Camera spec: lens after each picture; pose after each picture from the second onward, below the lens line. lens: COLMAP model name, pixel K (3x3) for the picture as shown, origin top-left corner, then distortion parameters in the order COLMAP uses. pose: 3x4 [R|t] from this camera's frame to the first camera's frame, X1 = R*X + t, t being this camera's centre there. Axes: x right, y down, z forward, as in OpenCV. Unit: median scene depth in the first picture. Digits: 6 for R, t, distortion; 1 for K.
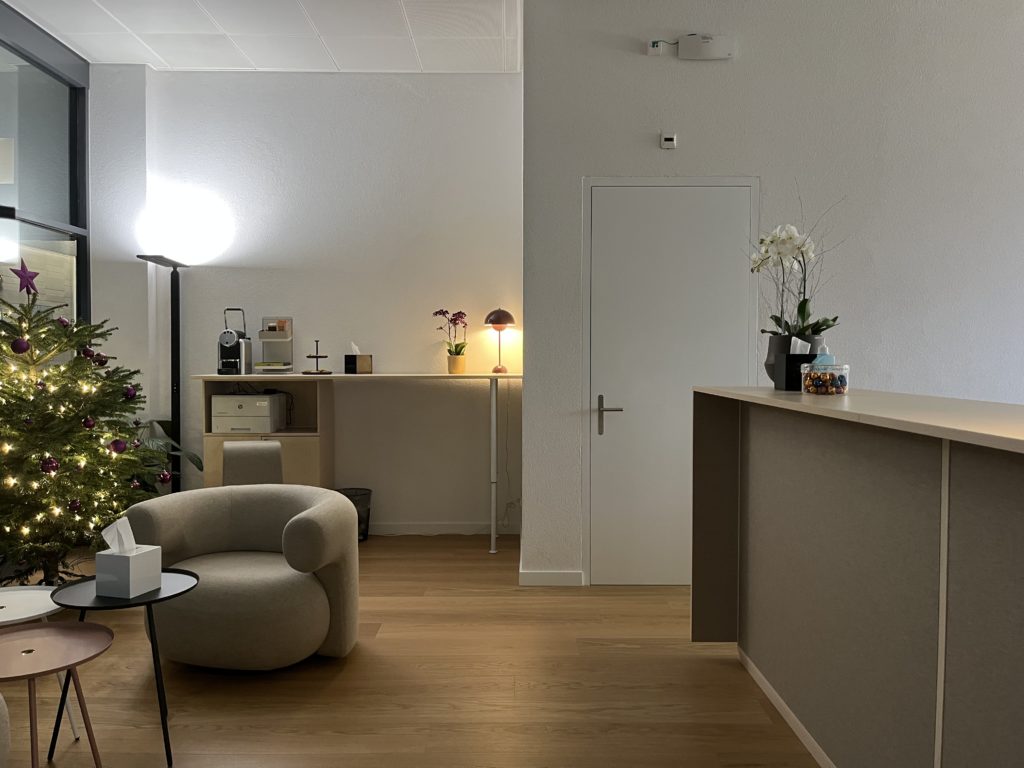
lens RADIAL K [[761.4, 0, 514.5], [0, 761.4, 383.1], [0, 0, 1]] dist [0.035281, -0.010449]
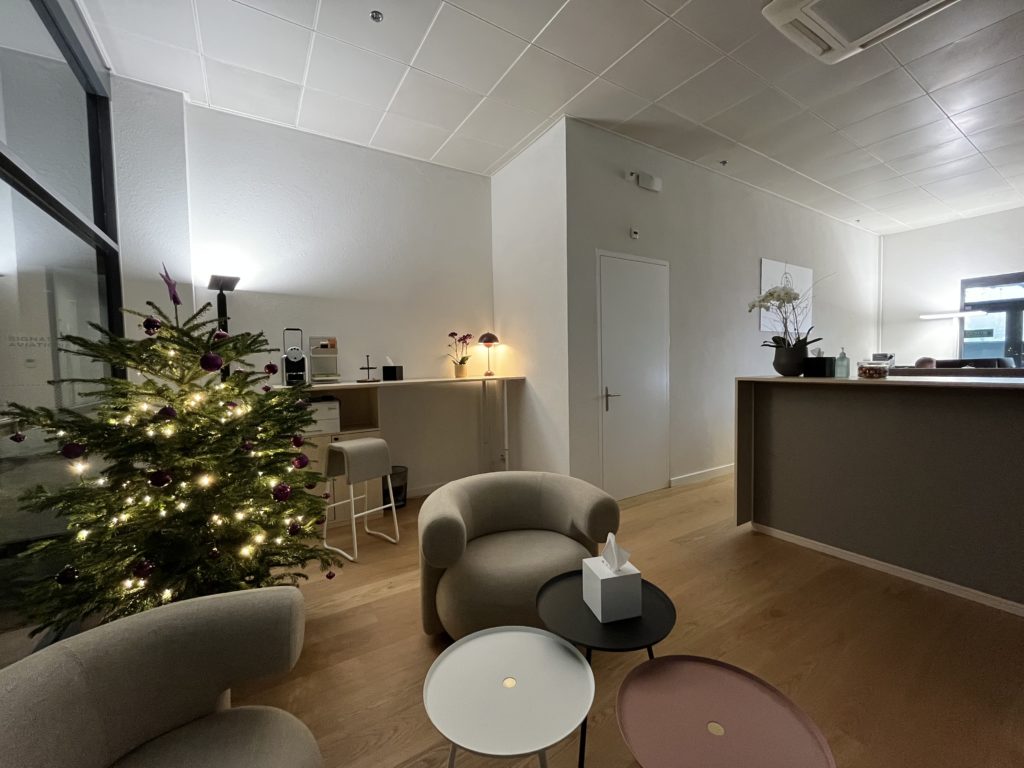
lens RADIAL K [[423.2, 0, 514.1], [0, 423.2, 382.8], [0, 0, 1]] dist [-0.002535, 0.000531]
pose [[0.847139, -0.044699, 0.529488, -0.419325], [0.043199, 0.998951, 0.015216, -0.010810], [-0.529613, 0.009983, 0.848181, 0.279286]]
